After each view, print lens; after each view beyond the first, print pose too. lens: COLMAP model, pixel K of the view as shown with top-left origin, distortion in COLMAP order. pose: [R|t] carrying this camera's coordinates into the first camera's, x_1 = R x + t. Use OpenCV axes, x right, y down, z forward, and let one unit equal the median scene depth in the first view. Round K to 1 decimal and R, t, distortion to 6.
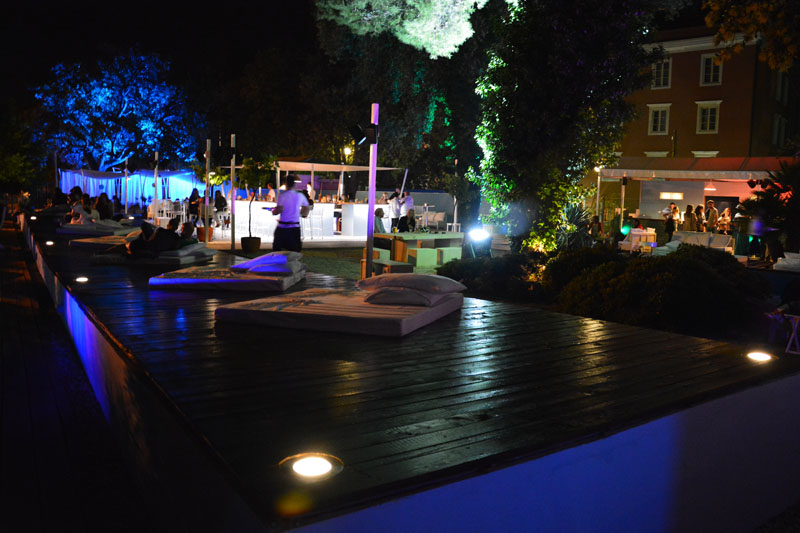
lens RADIAL K [[618.2, 0, 400.0], [0, 618.2, 266.5], [0, 0, 1]] dist [-0.169157, -0.000612]
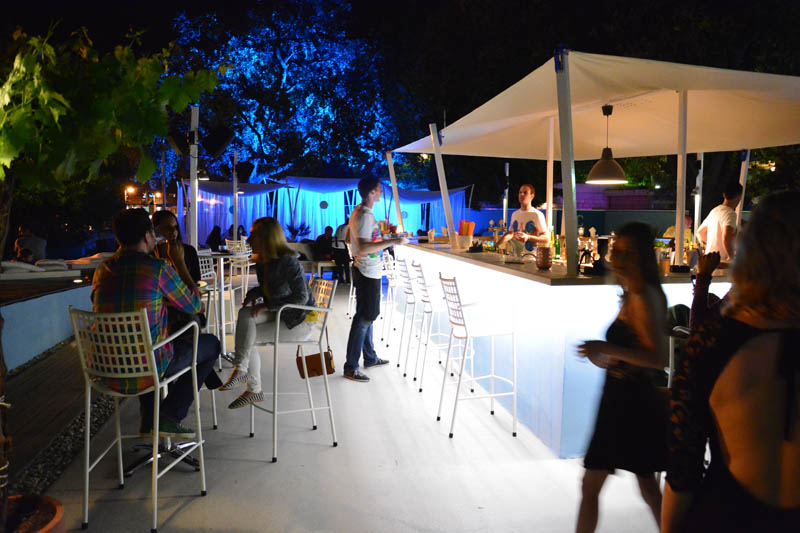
lens RADIAL K [[618.2, 0, 400.0], [0, 618.2, 266.5], [0, 0, 1]] dist [-0.169157, -0.000612]
pose [[0.896651, 0.009917, -0.442626, -0.072823], [-0.046267, 0.996374, -0.071403, -0.033324], [0.440313, 0.084502, 0.893859, 0.495928]]
